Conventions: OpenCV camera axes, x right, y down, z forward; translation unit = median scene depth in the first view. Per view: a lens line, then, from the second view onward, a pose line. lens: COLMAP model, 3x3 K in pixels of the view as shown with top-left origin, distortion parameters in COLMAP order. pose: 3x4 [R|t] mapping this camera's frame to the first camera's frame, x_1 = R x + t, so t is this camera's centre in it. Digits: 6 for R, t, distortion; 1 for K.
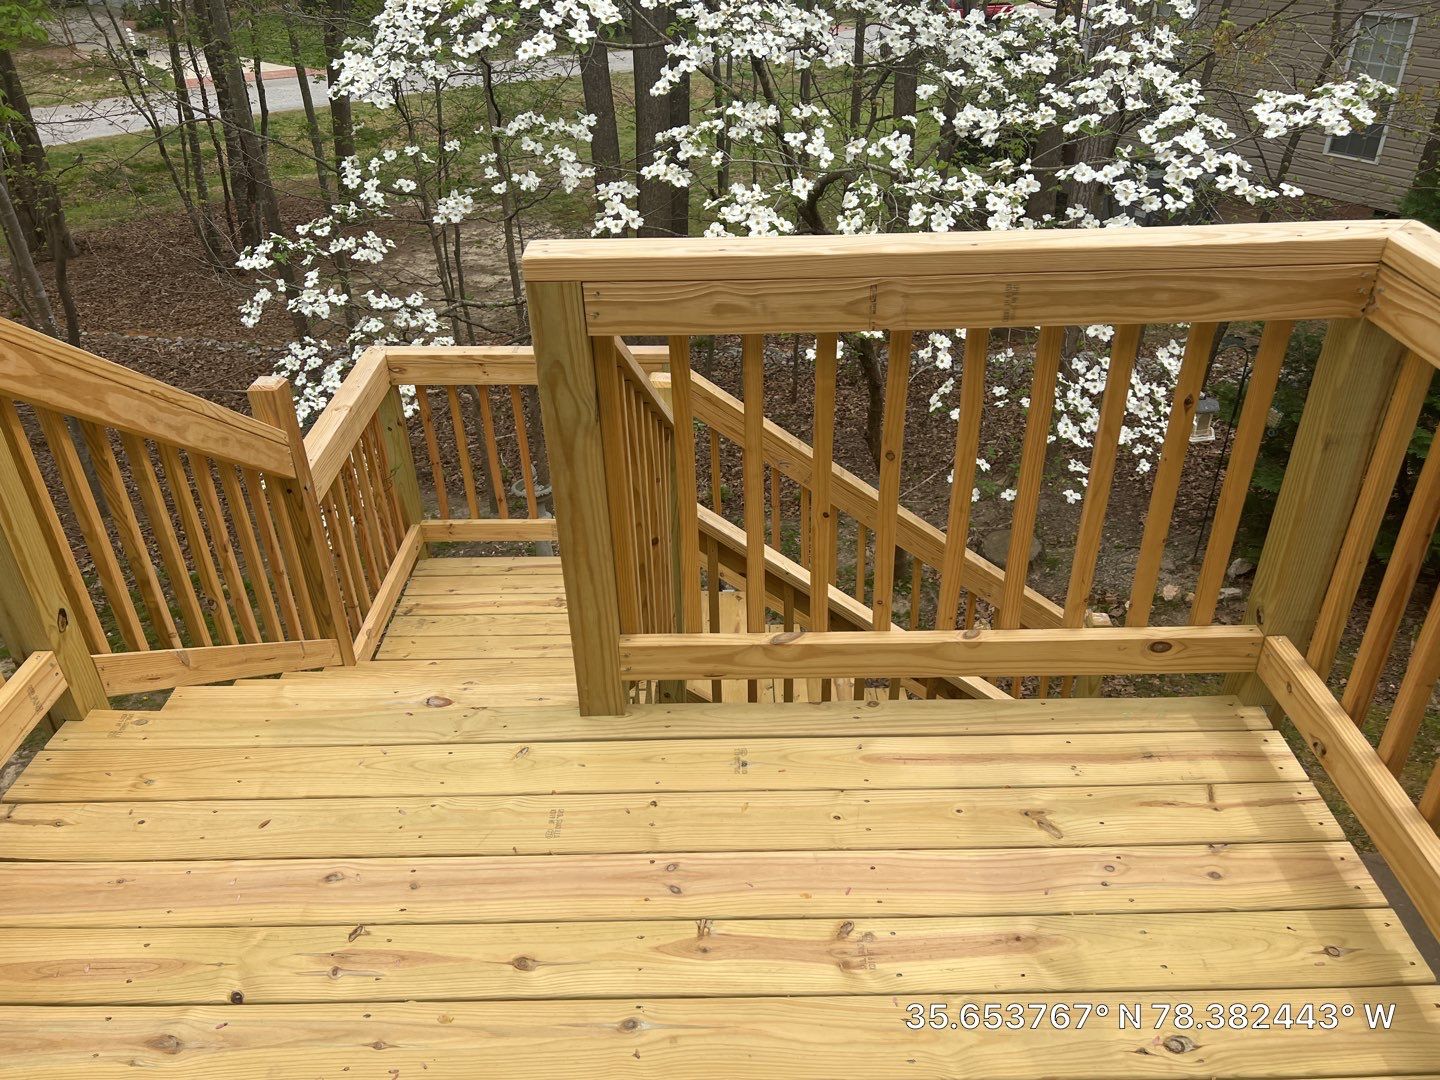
lens RADIAL K [[1072.3, 0, 720.0], [0, 1072.3, 540.0], [0, 0, 1]] dist [0.001529, -0.006423]
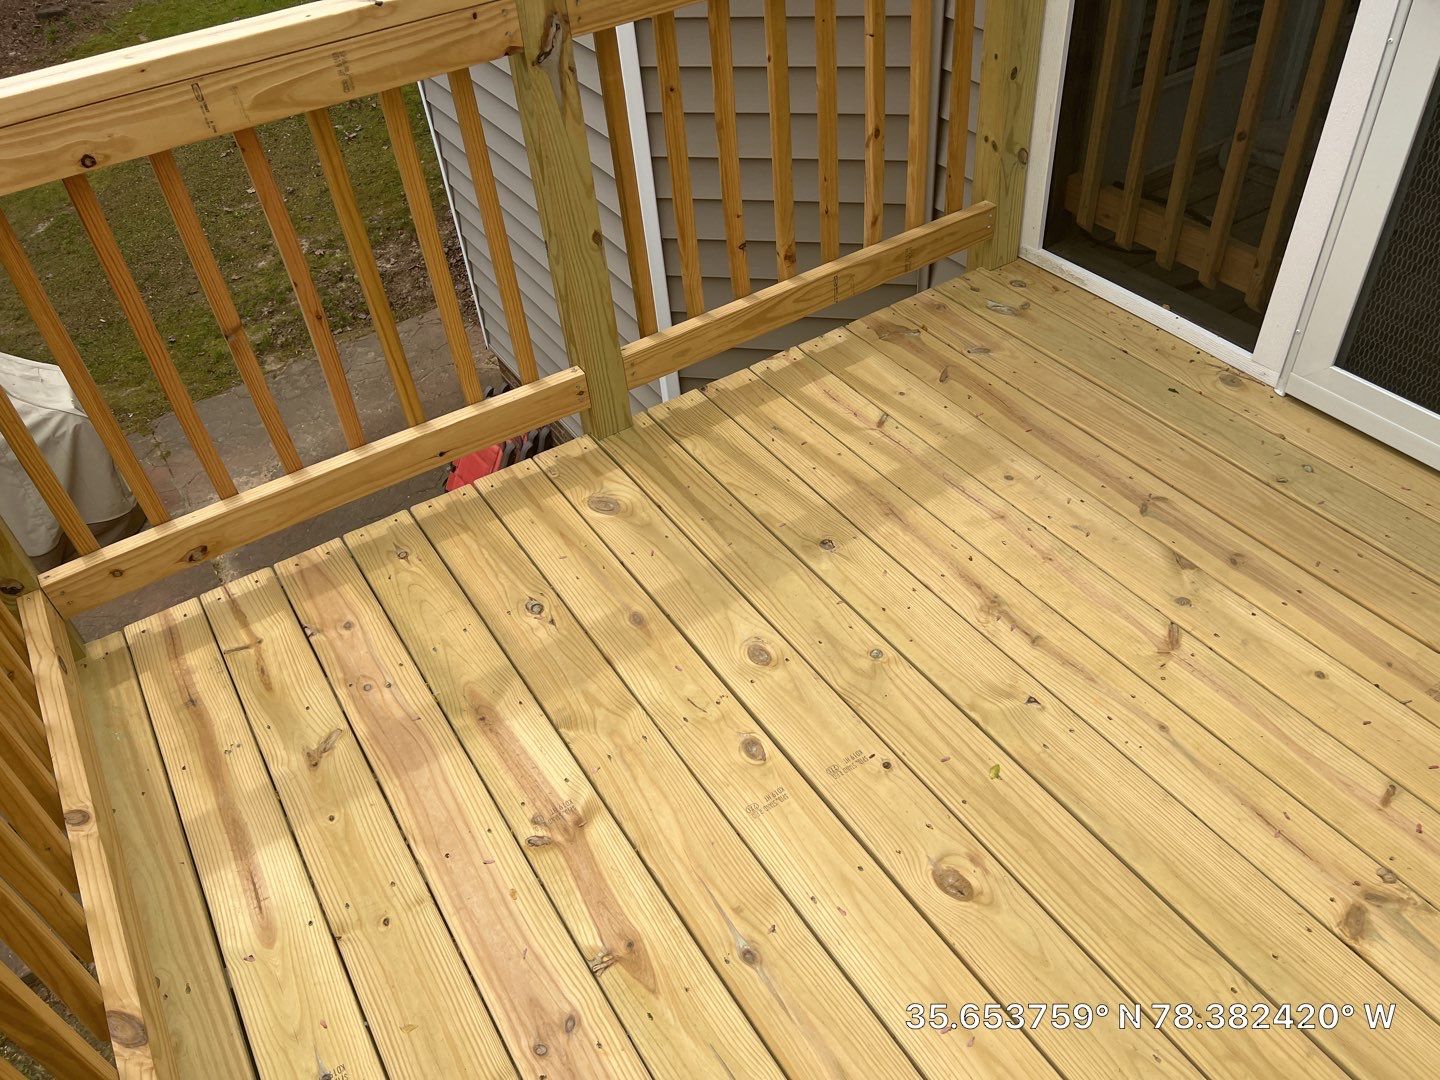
lens RADIAL K [[1072.3, 0, 720.0], [0, 1072.3, 540.0], [0, 0, 1]] dist [0.001529, -0.006423]
pose [[-0.536683, -0.523603, 0.661673, -0.445925], [0.509394, 0.424098, 0.748772, -0.369680], [-0.672673, 0.738905, 0.039114, 0.638809]]
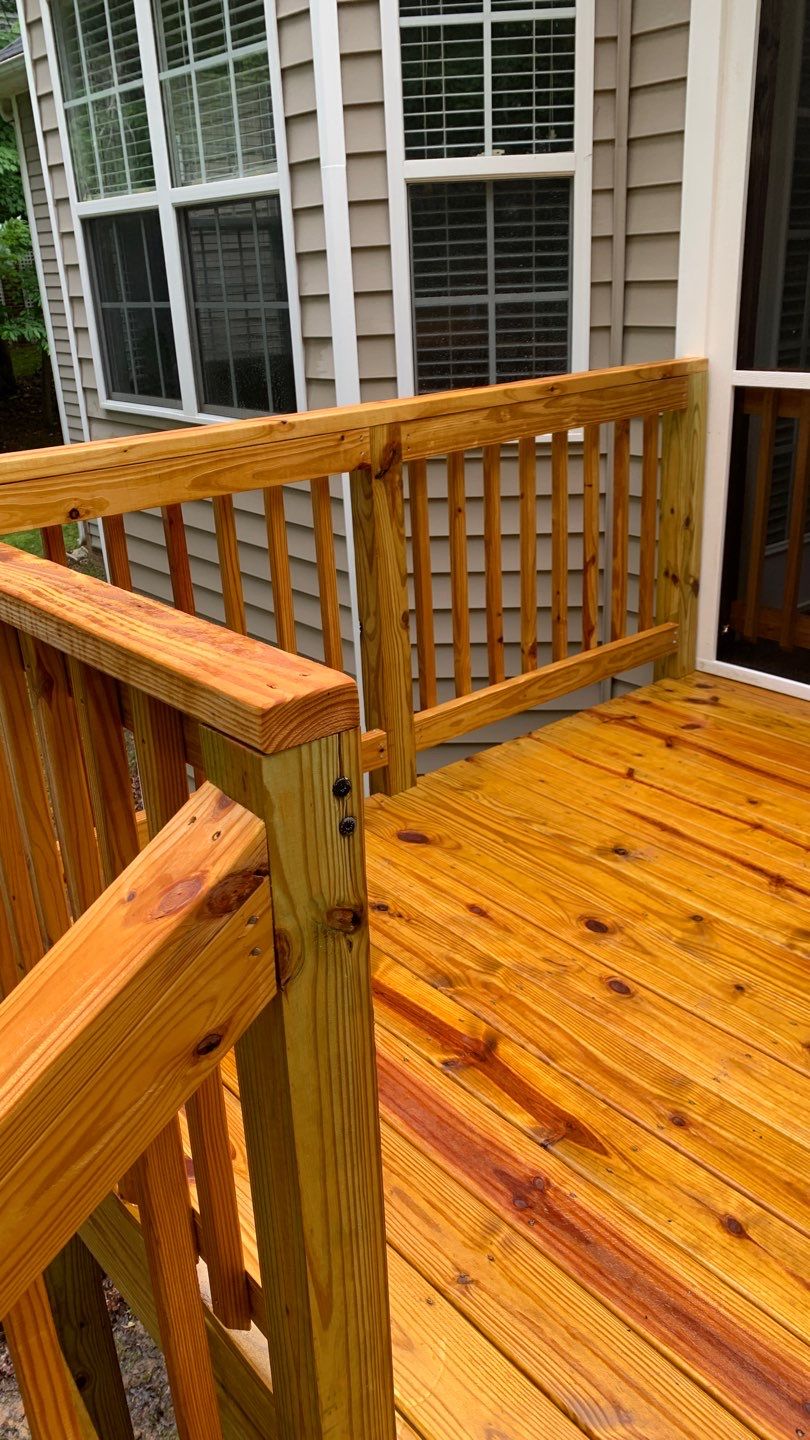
lens RADIAL K [[1101.8, 0, 405.0], [0, 1101.8, 720.0], [0, 0, 1]] dist [0.000321, -0.001294]
pose [[-0.638913, -0.262668, 0.723047, -0.531127], [0.440453, 0.645690, 0.623767, -0.536103], [-0.630707, 0.717001, -0.296846, 1.078372]]
